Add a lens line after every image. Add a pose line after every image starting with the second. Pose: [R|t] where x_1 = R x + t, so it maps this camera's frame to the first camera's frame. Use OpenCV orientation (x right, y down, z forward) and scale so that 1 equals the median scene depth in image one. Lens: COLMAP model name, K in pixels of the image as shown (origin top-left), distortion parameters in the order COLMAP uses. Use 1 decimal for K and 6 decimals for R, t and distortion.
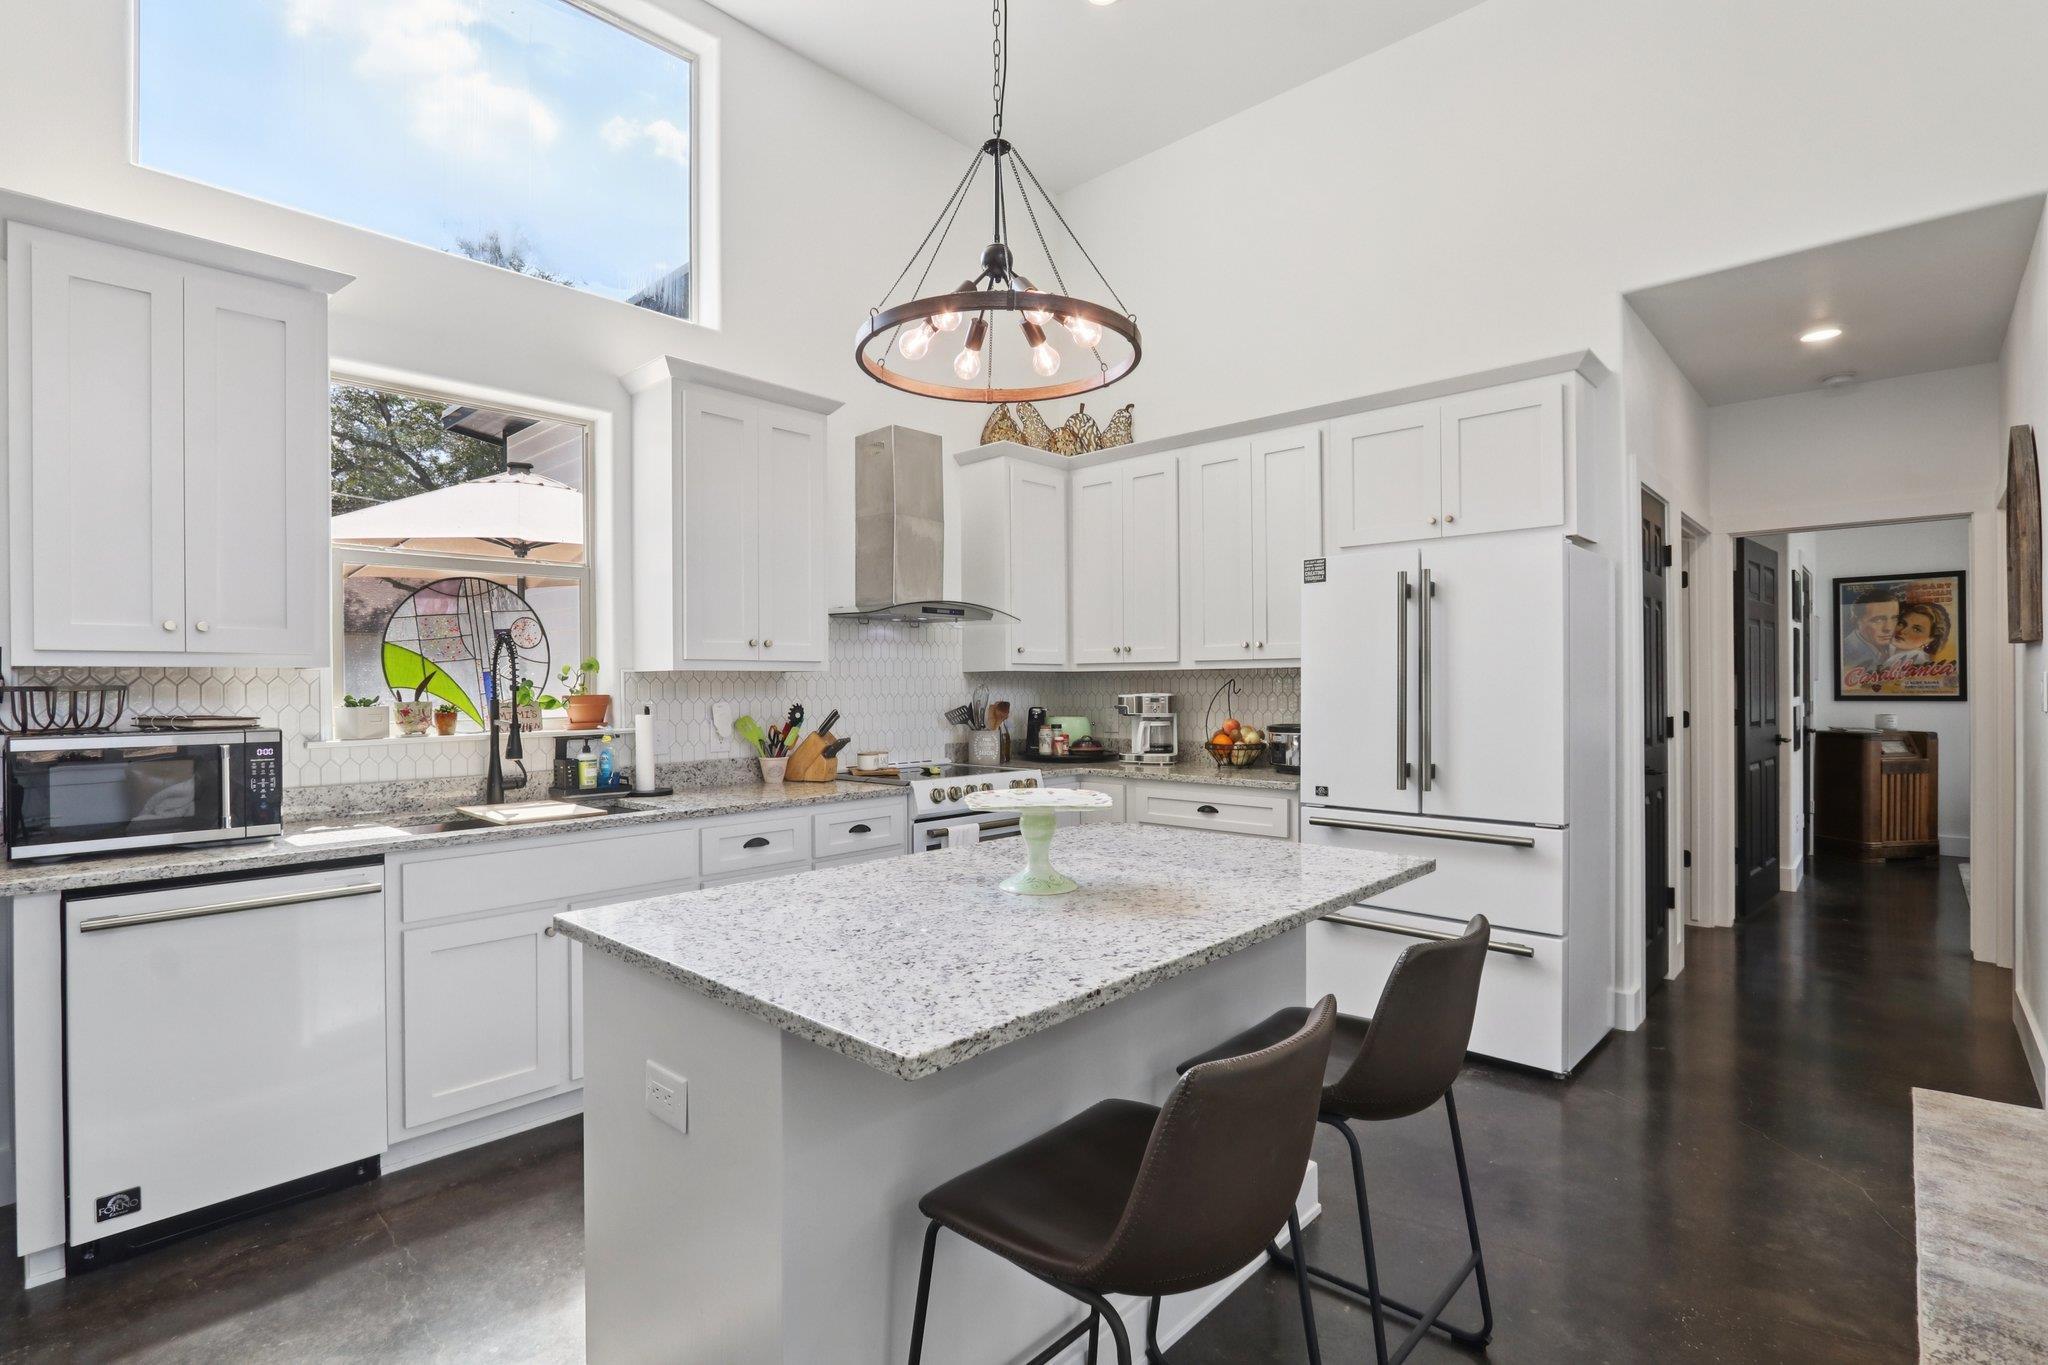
lens RADIAL K [[959.0, 0, 1000.3], [0, 959.0, 698.1], [0, 0, 1]] dist [-0.016832, 0.004188]
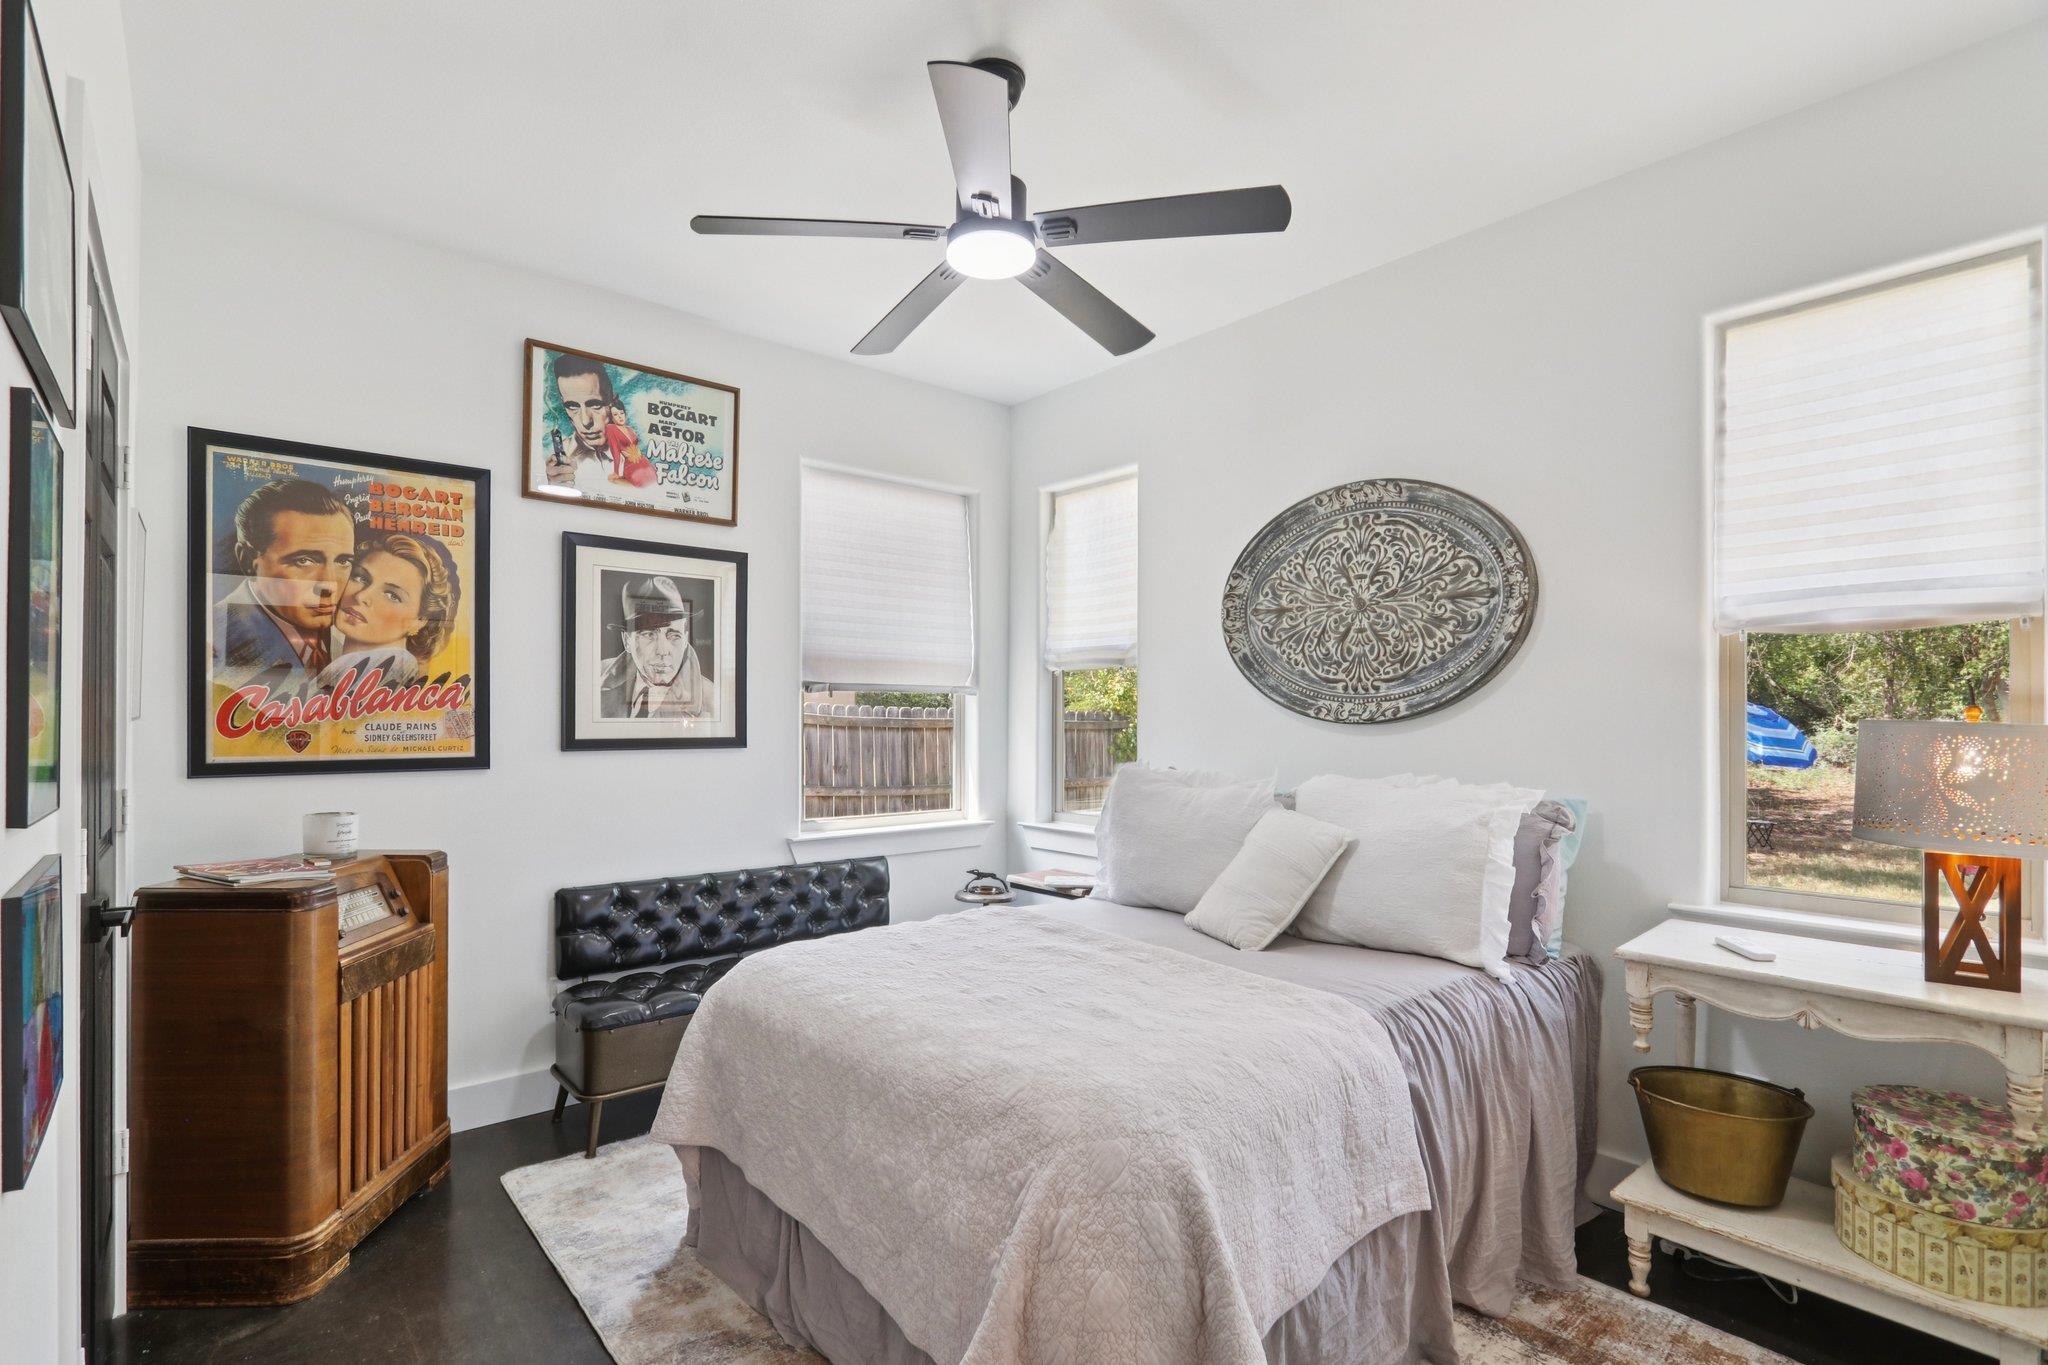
lens RADIAL K [[959.0, 0, 1025.3], [0, 959.0, 701.2], [0, 0, 1]] dist [-0.016832, 0.004188]
pose [[0.099609, 0.018451, 0.994856, 0.596252], [0.011305, 0.999743, -0.019673, -0.016127], [-0.994962, 0.013206, 0.099374, 0.697850]]
